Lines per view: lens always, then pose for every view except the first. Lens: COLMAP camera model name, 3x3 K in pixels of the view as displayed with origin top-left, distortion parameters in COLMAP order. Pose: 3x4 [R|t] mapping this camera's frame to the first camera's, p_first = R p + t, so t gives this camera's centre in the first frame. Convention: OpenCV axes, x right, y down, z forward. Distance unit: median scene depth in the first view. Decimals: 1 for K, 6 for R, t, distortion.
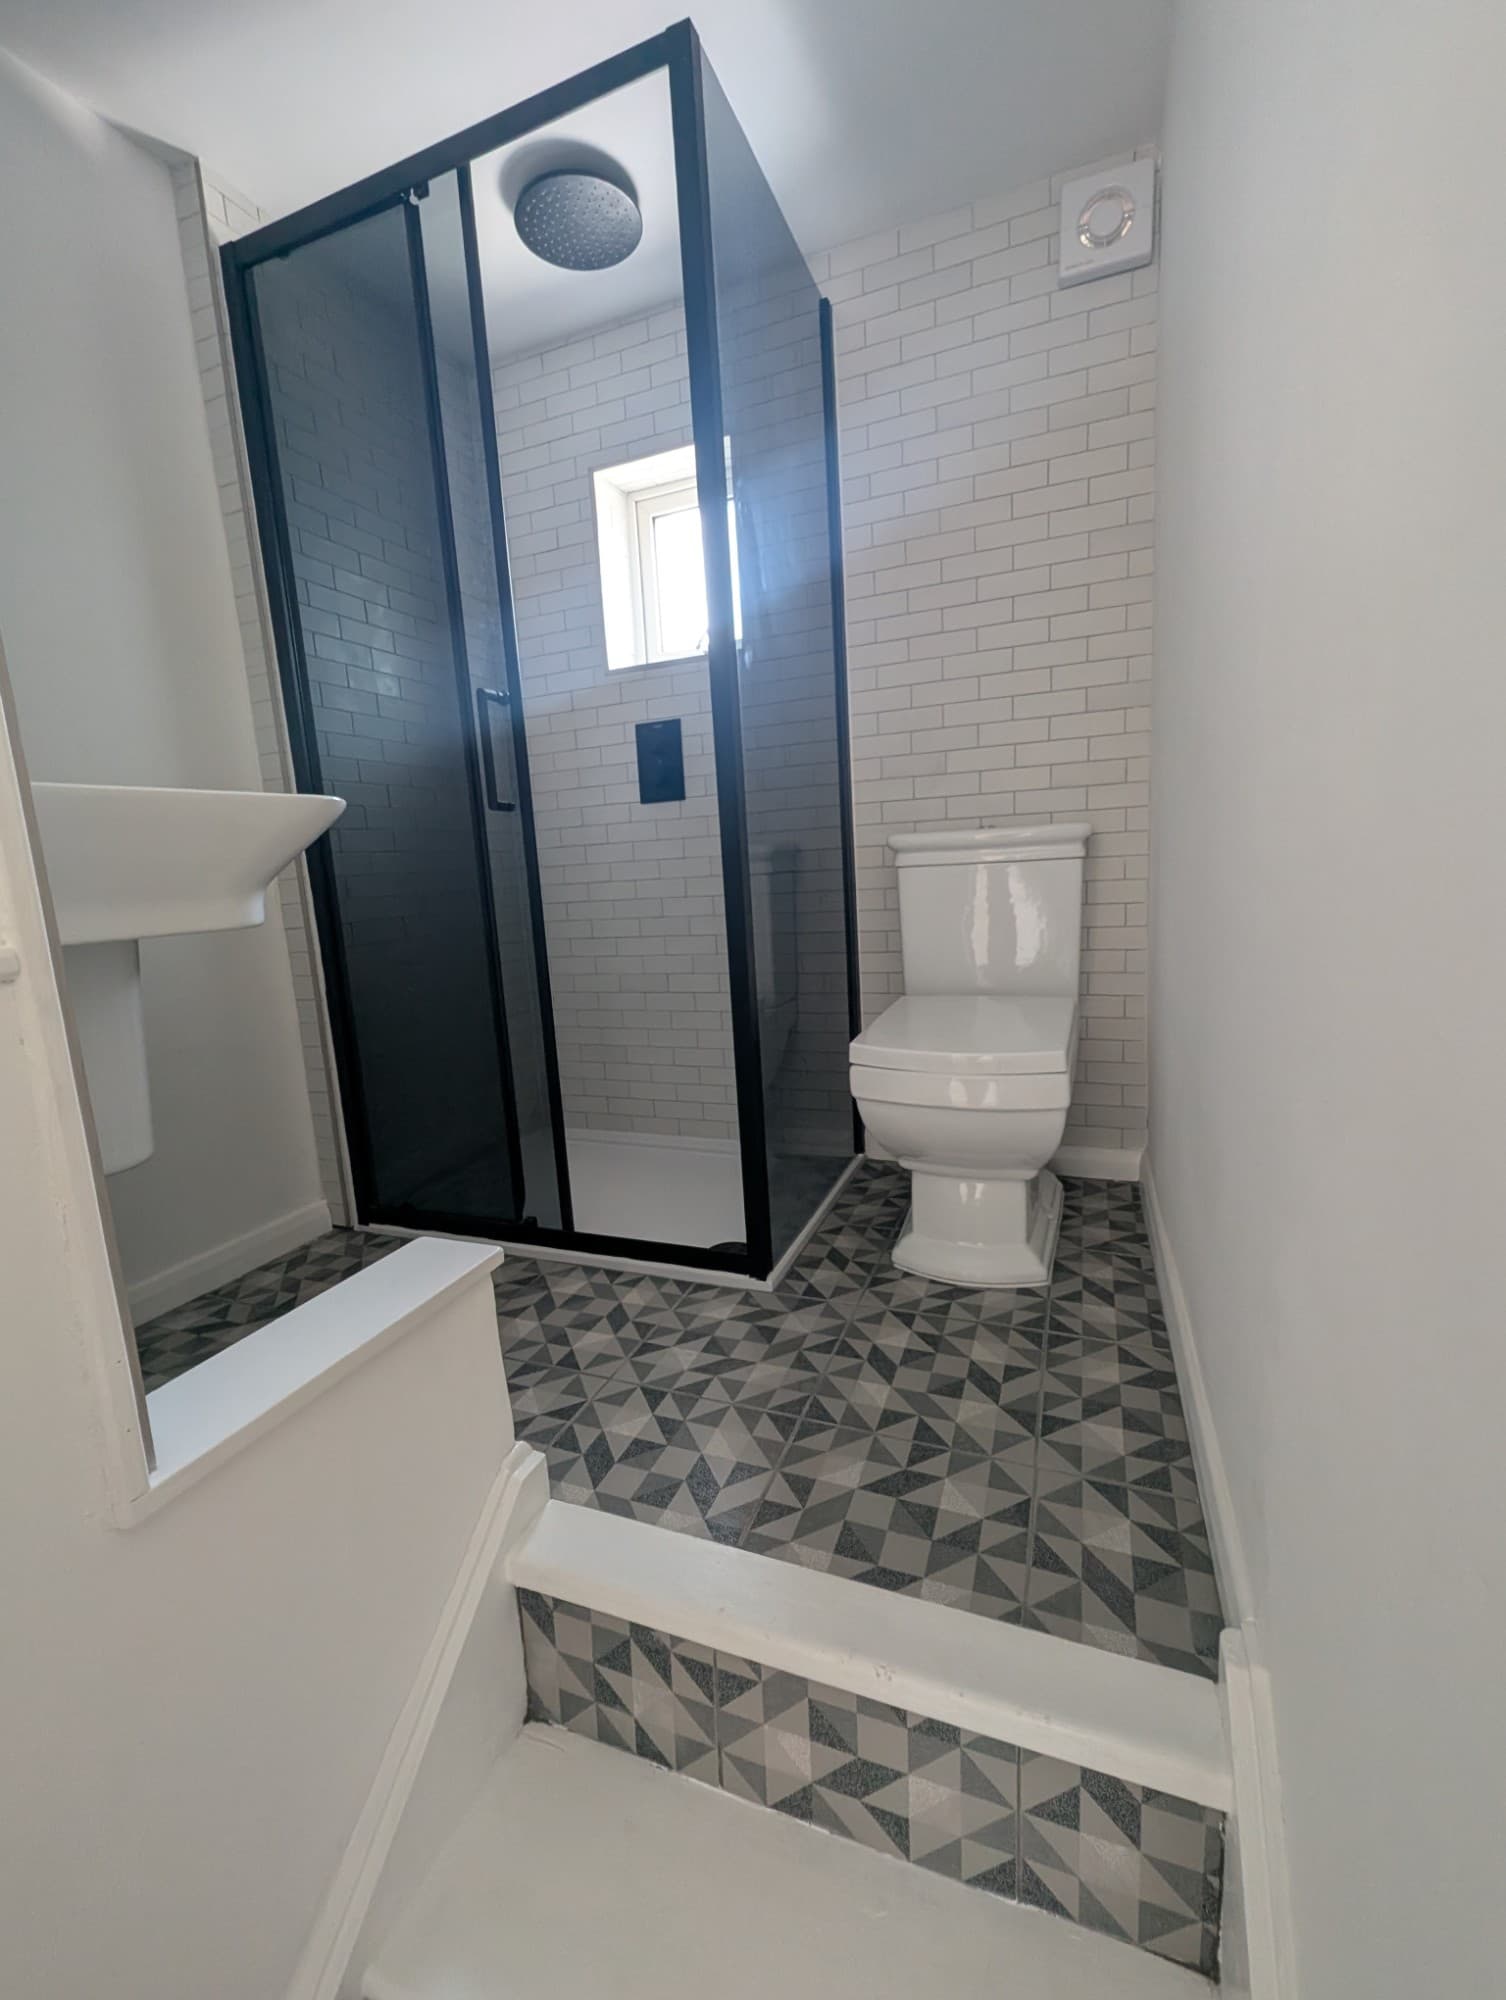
lens RADIAL K [[822.7, 0, 753.4], [0, 822.7, 997.7], [0, 0, 1]] dist [0.005937, -0.002085]
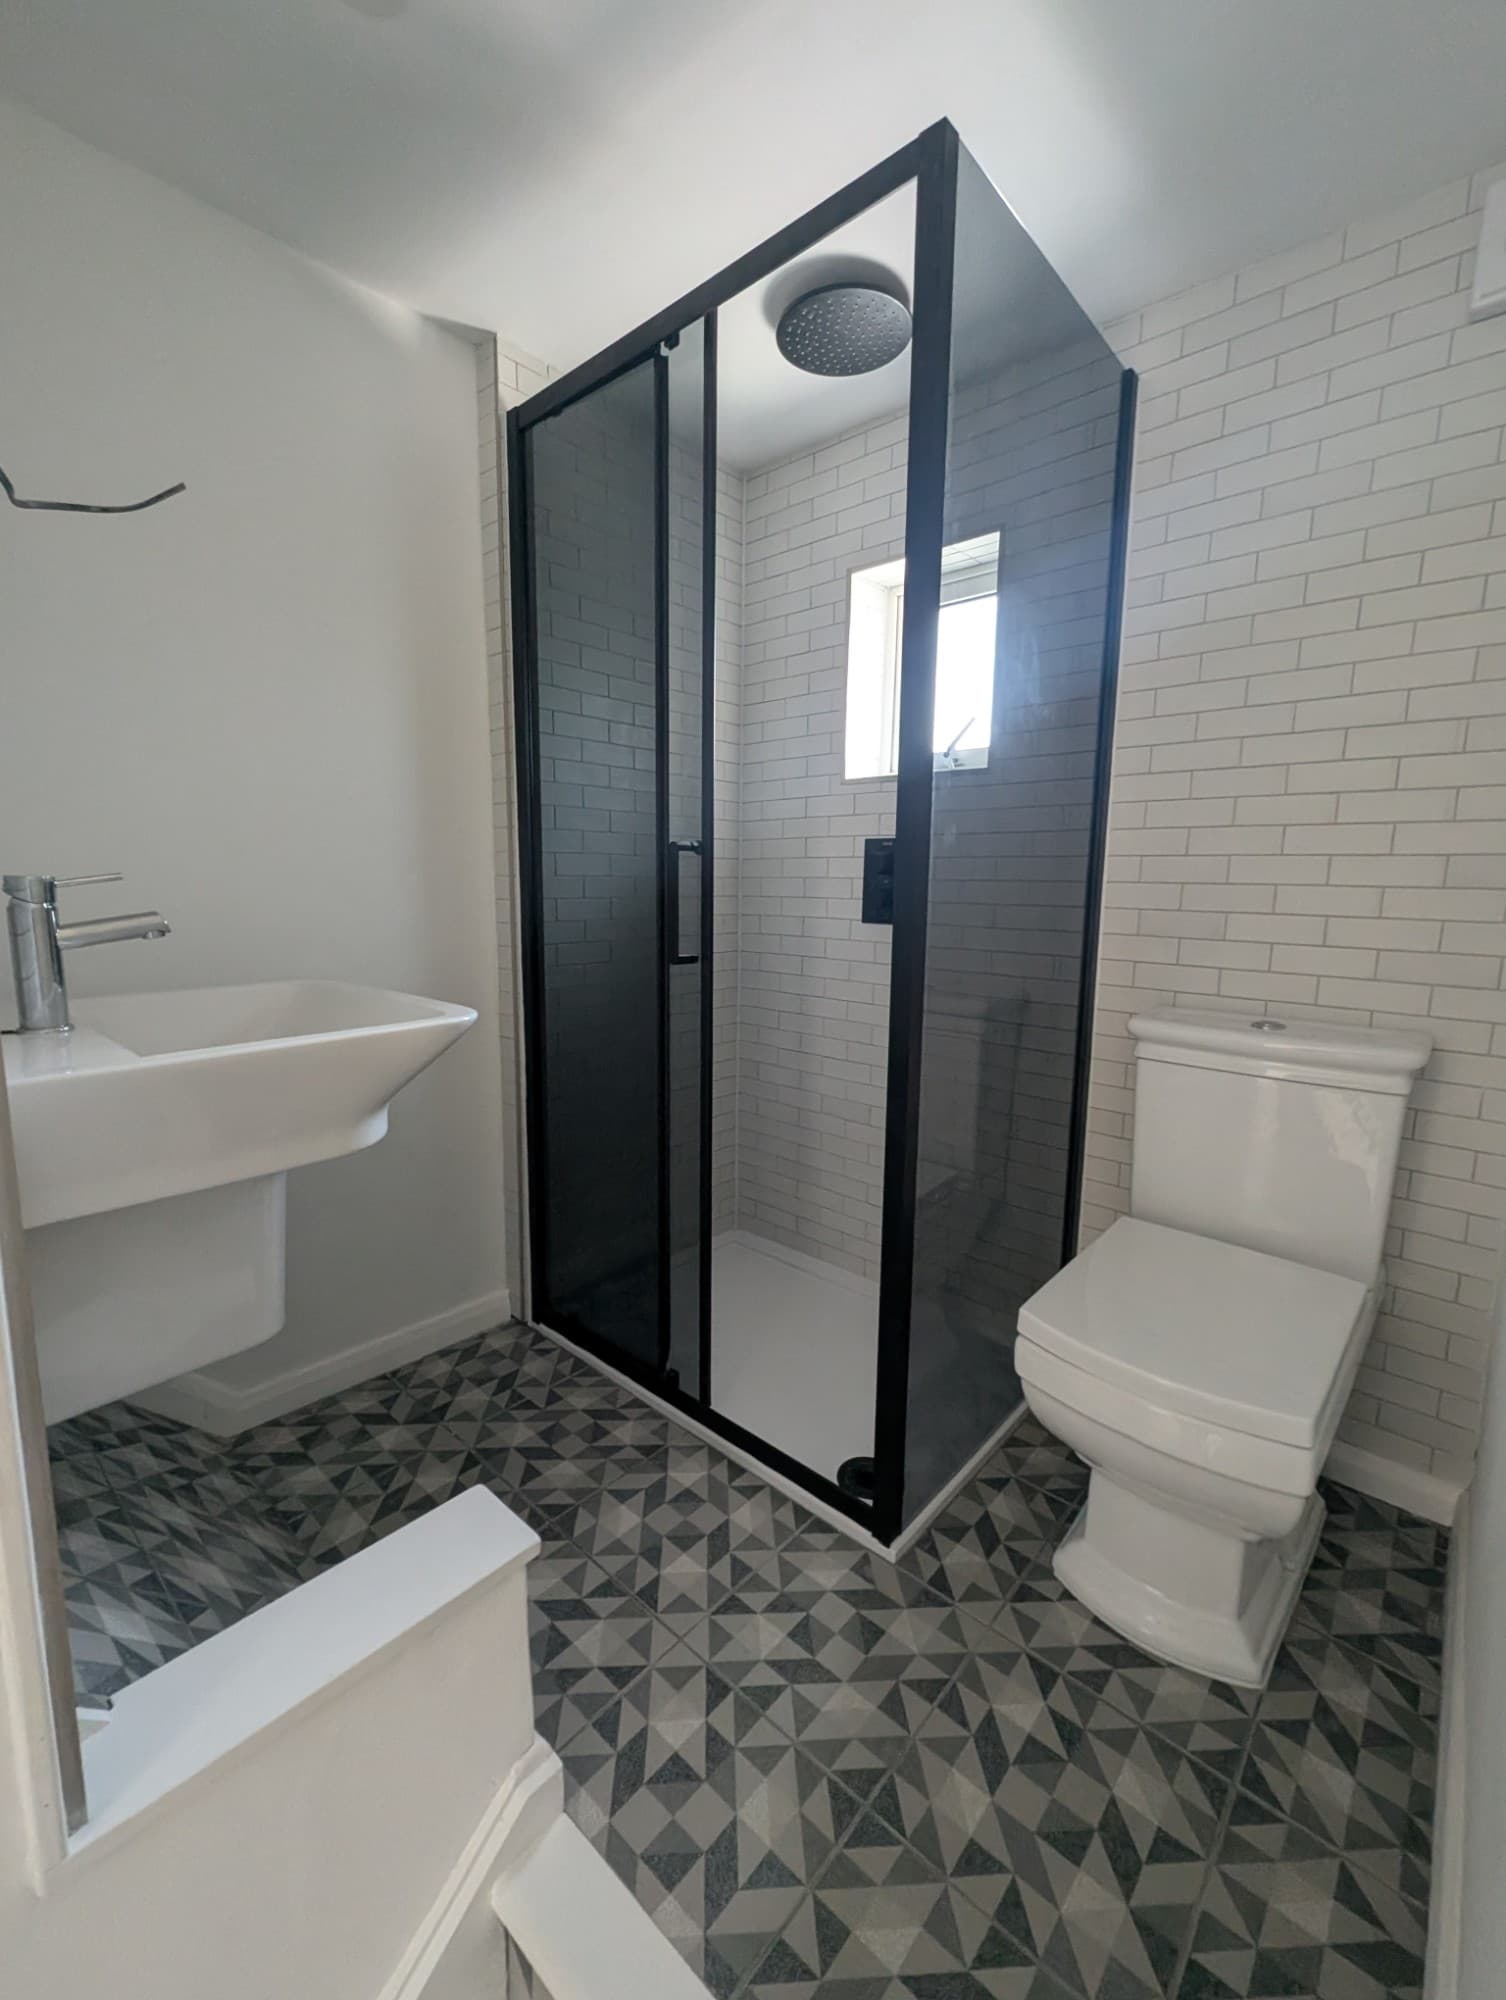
lens RADIAL K [[822.7, 0, 756.1], [0, 822.7, 998.2], [0, 0, 1]] dist [0.005937, -0.002085]
pose [[0.936388, 0.117631, -0.330667, 0.098075], [-0.119990, 0.992685, 0.013347, -0.211348], [0.329819, 0.027179, 0.943653, 0.121552]]
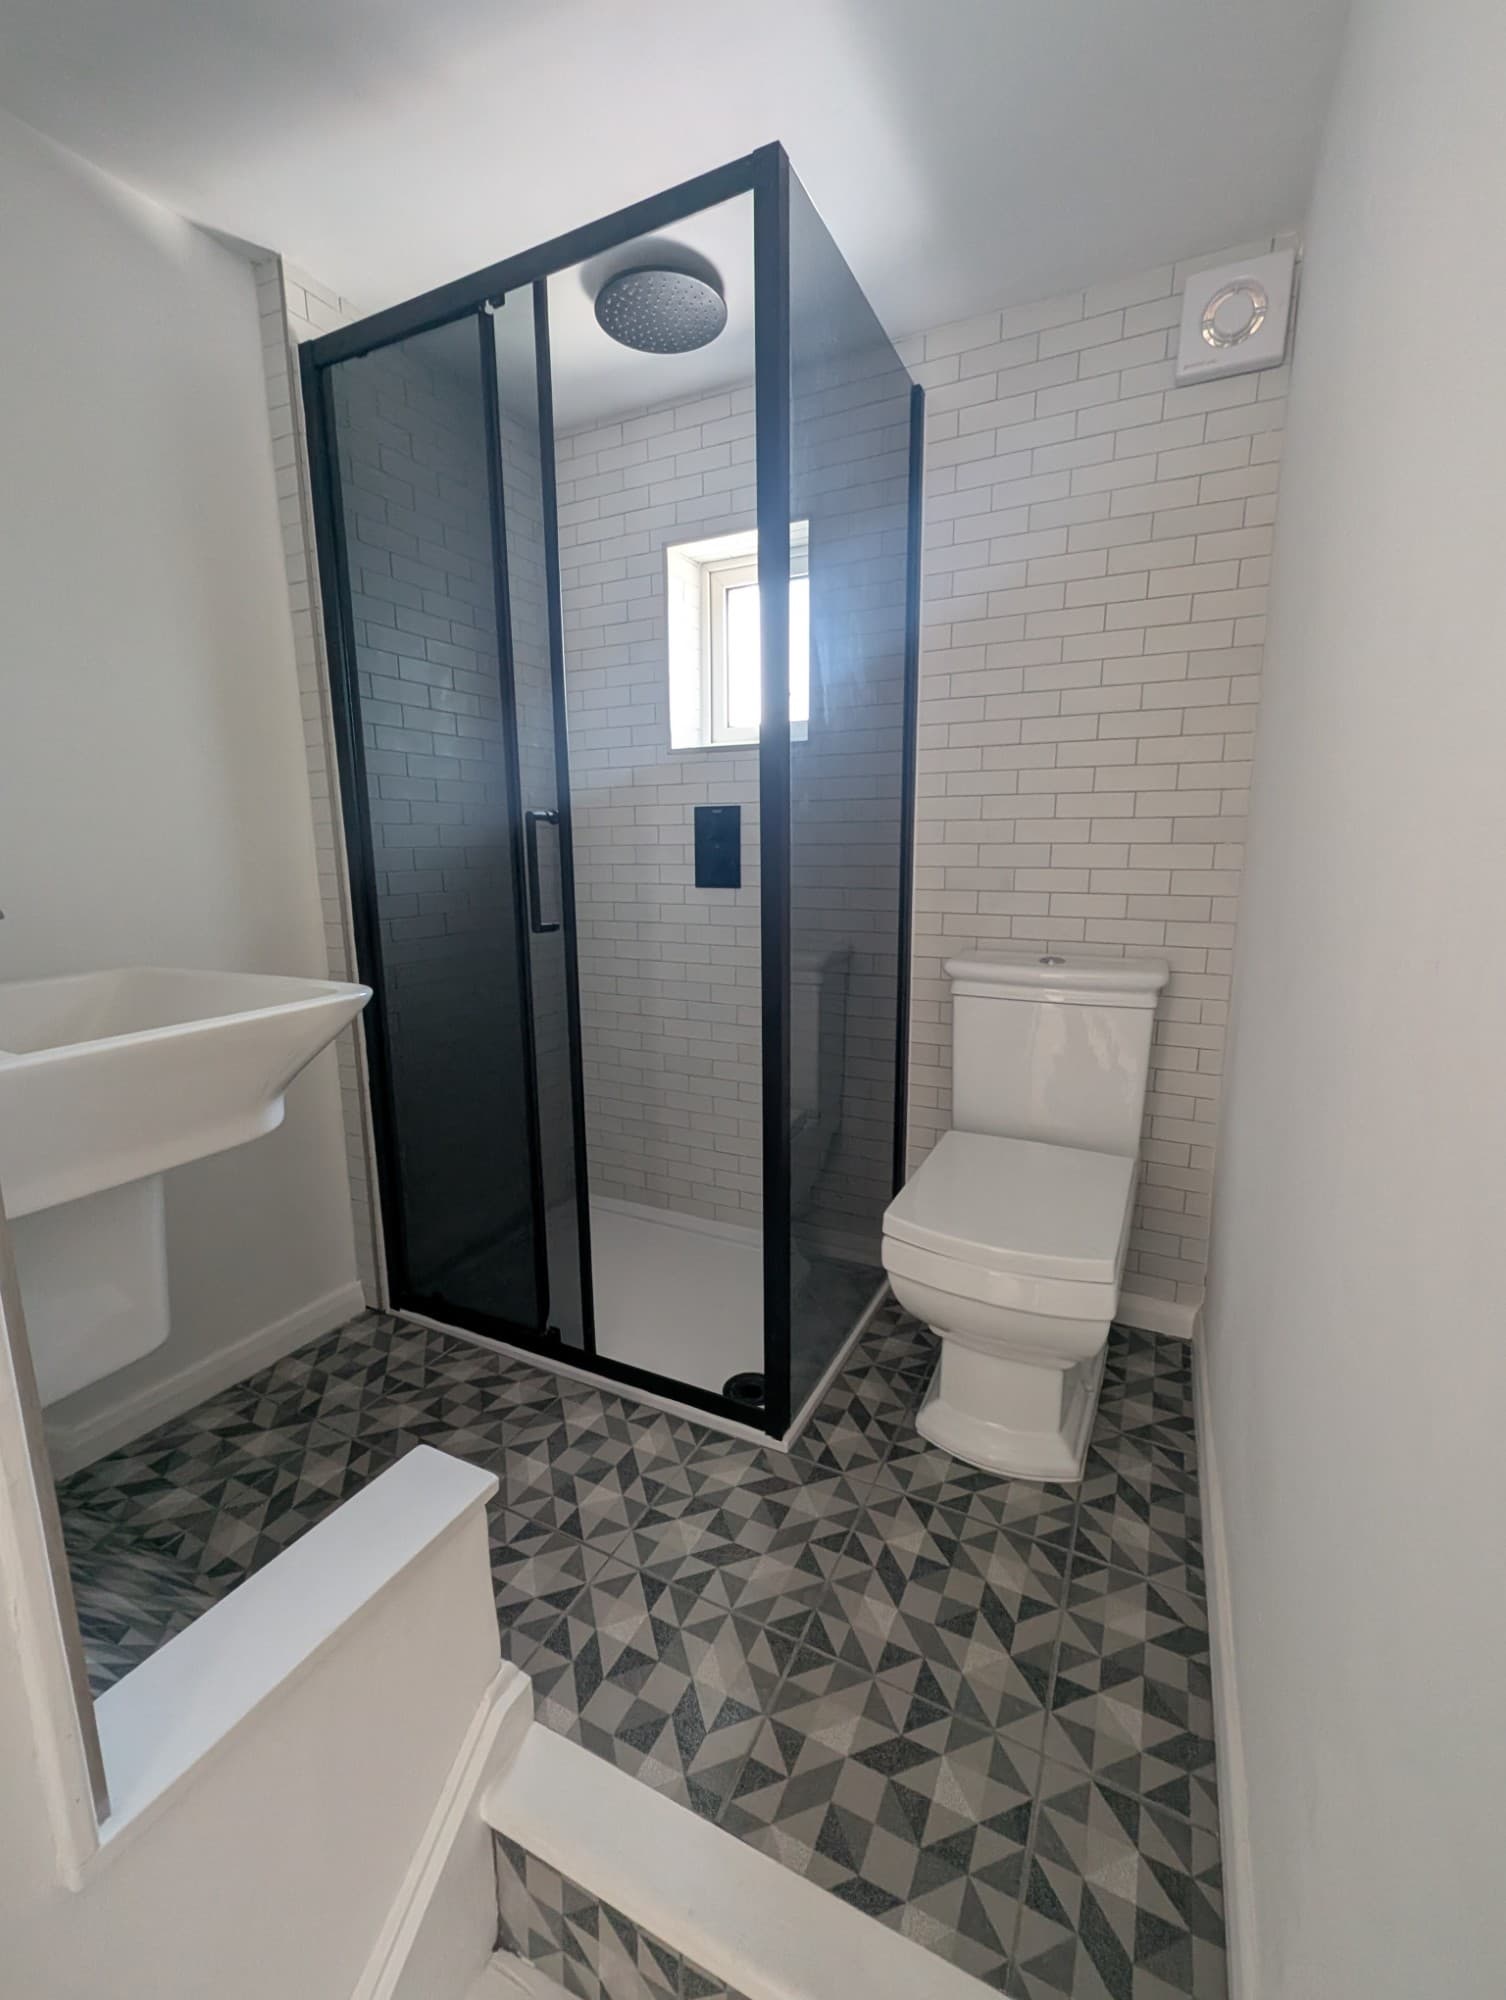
lens RADIAL K [[822.7, 0, 755.1], [0, 822.7, 997.8], [0, 0, 1]] dist [0.005937, -0.002085]
pose [[0.995071, 0.065078, -0.074824, 0.021745], [-0.063171, 0.997622, 0.027576, -0.193048], [0.076441, -0.022713, 0.996815, 0.040294]]
